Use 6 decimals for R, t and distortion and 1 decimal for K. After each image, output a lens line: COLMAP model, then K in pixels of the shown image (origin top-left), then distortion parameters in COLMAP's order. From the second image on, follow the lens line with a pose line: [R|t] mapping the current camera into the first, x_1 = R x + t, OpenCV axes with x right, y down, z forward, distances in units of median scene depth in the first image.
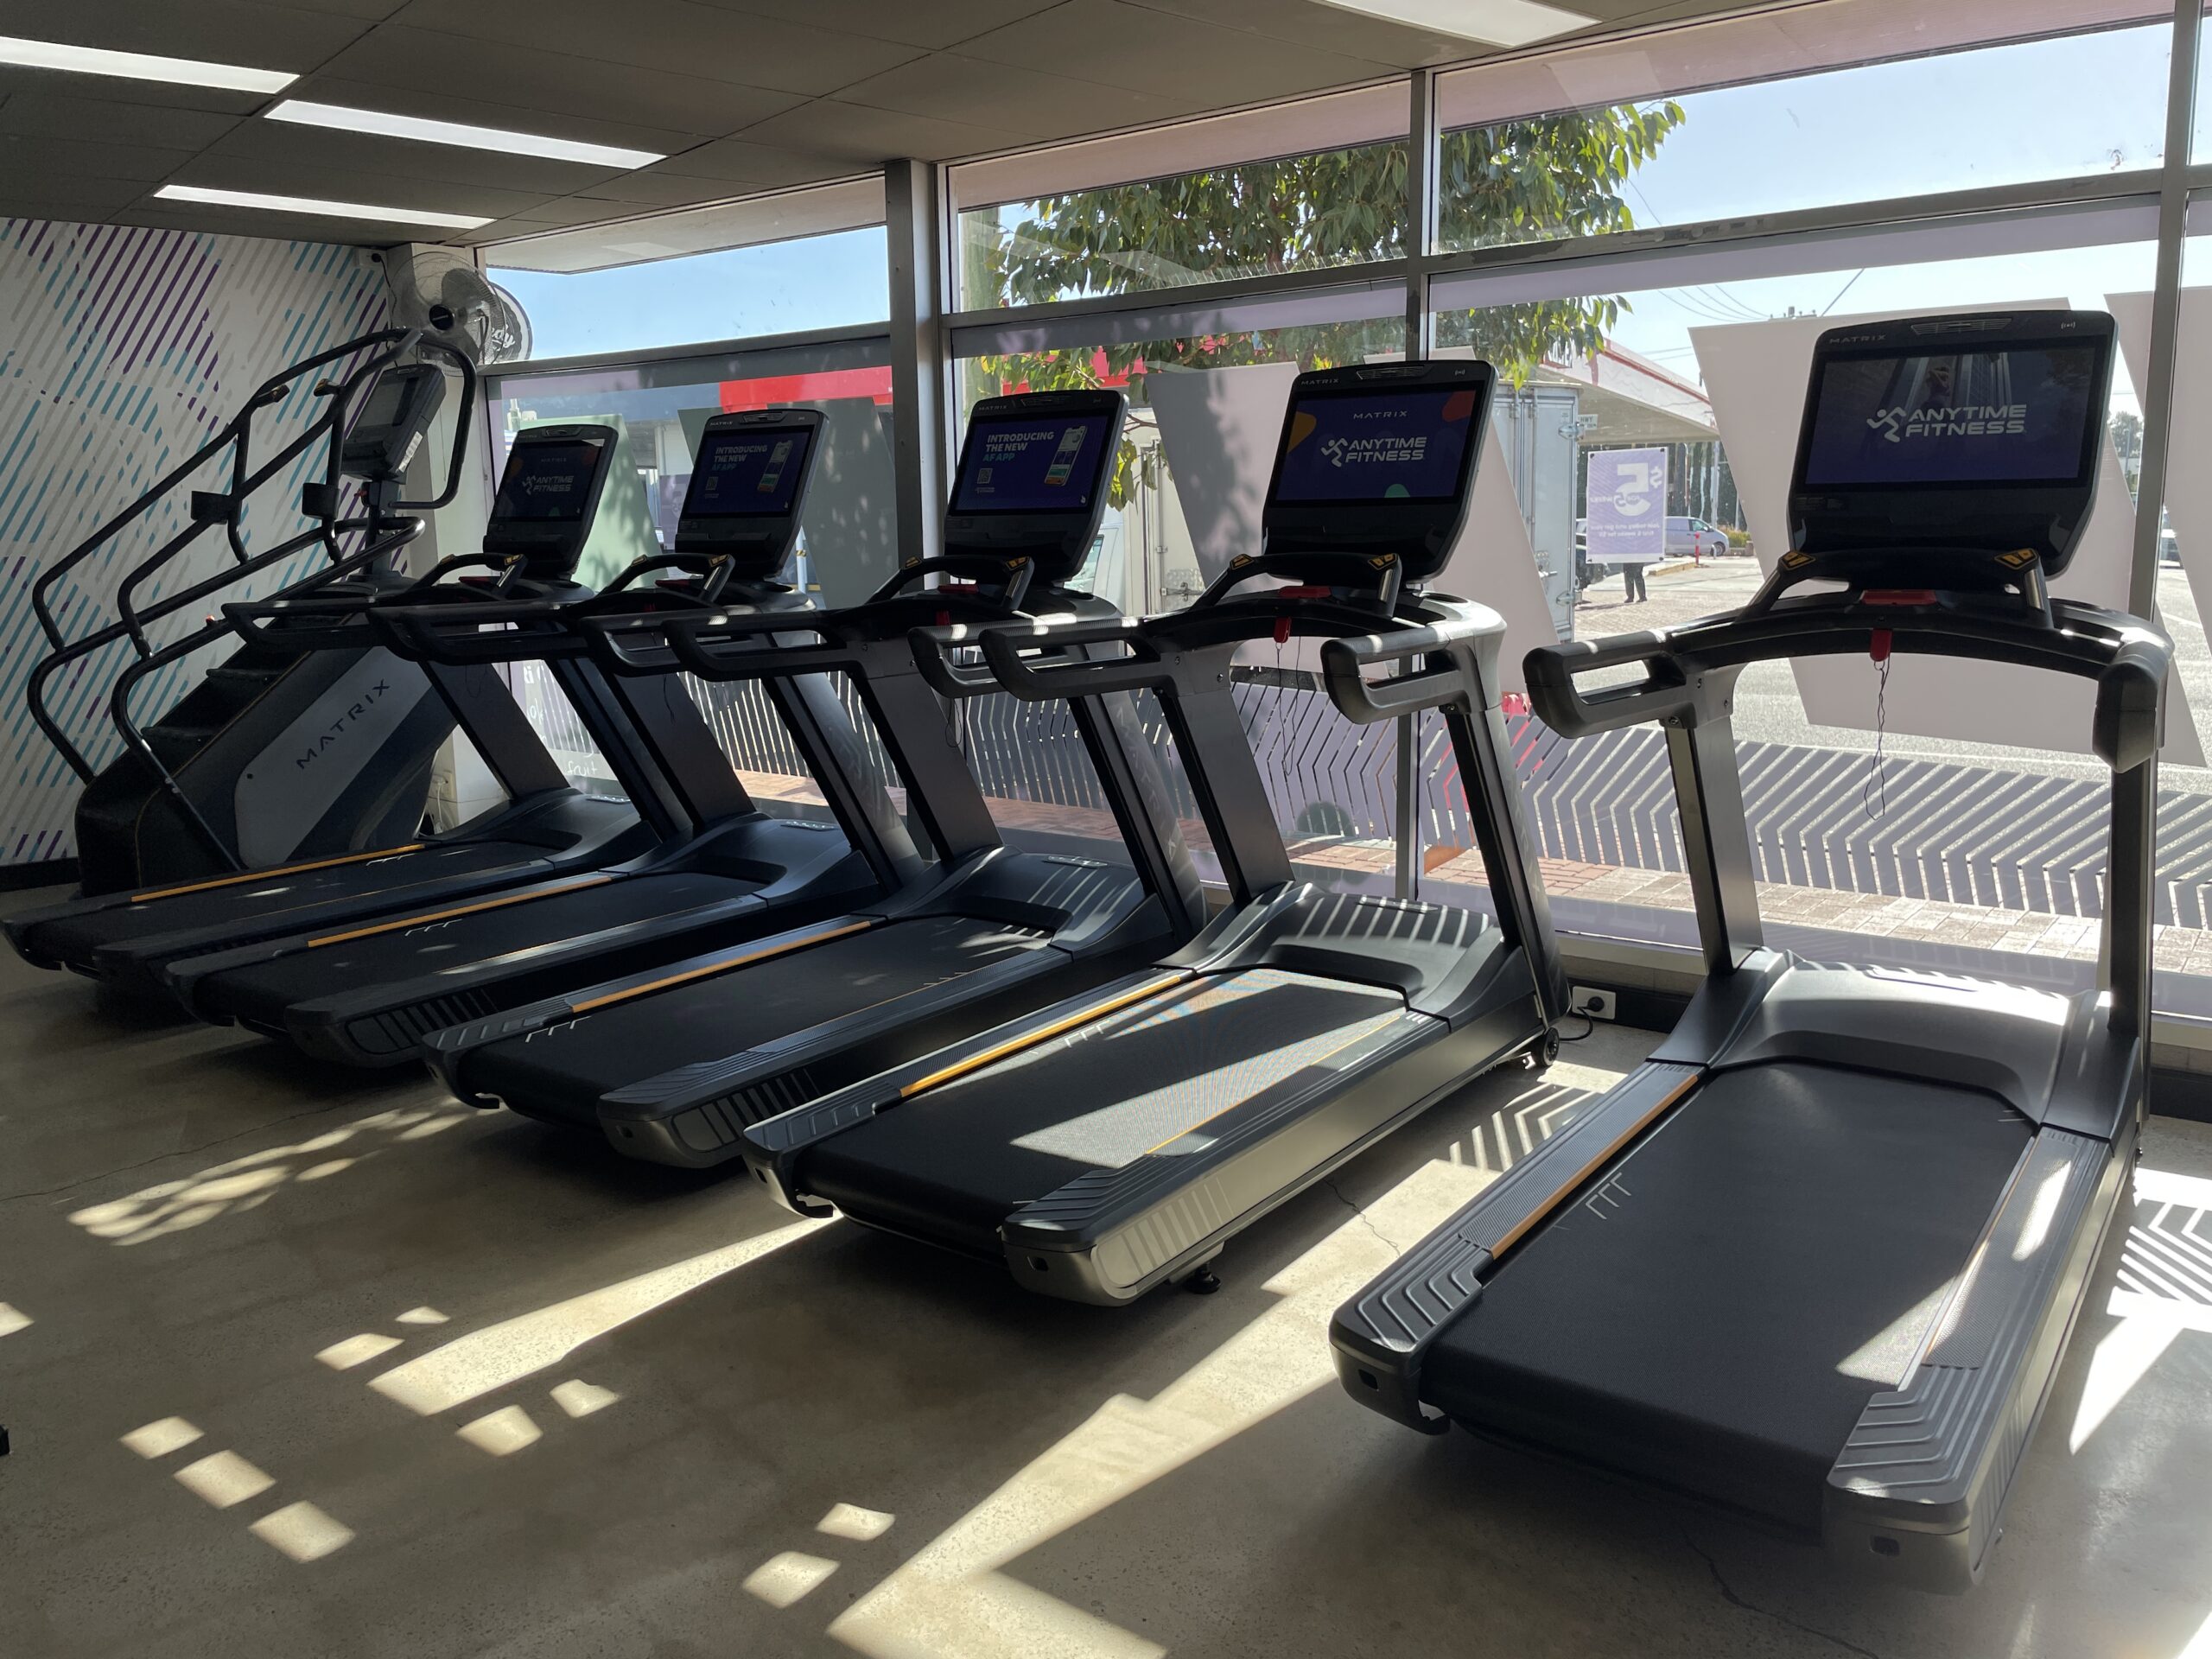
lens RADIAL K [[1677.8, 0, 1091.2], [0, 1677.8, 801.0], [0, 0, 1]] dist [0.078691, -0.101131]
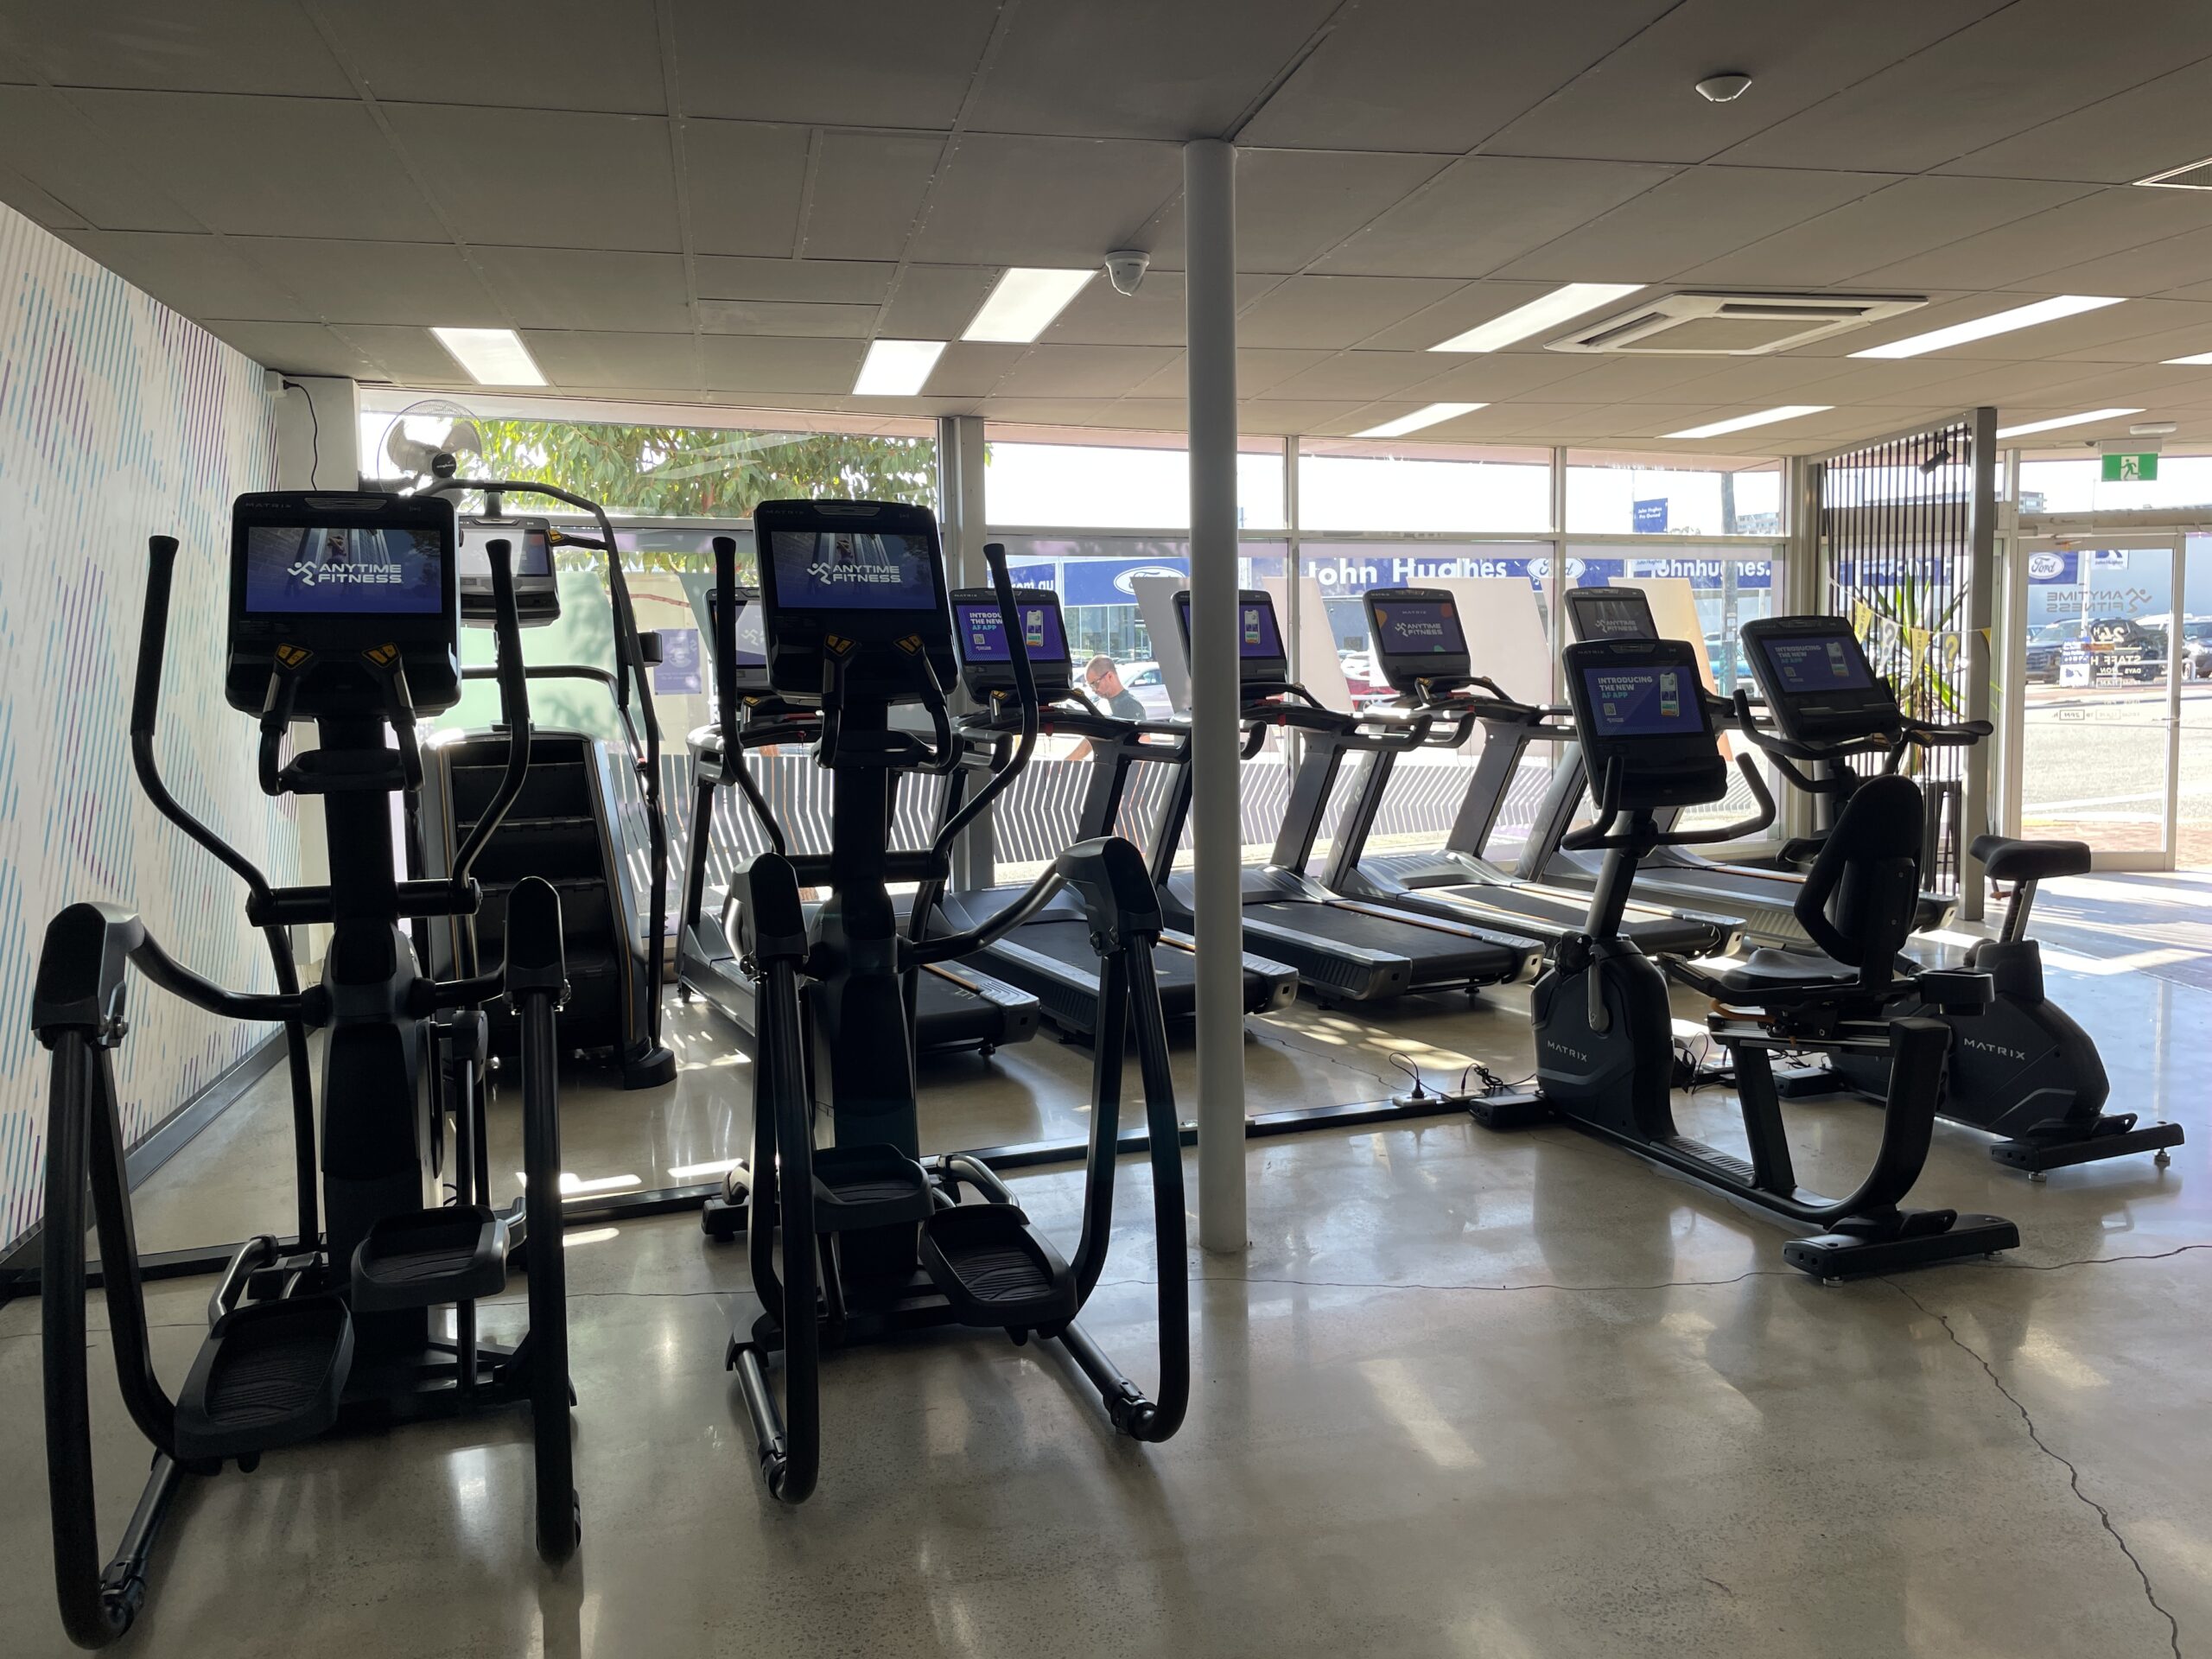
lens RADIAL K [[1677.8, 0, 1112.9], [0, 1677.8, 827.1], [0, 0, 1]] dist [0.078691, -0.101131]
pose [[0.448715, -0.081251, 0.889974, -1.308967], [0.161088, 0.986900, 0.008881, -0.030531], [-0.879037, 0.139379, 0.455925, 0.291030]]
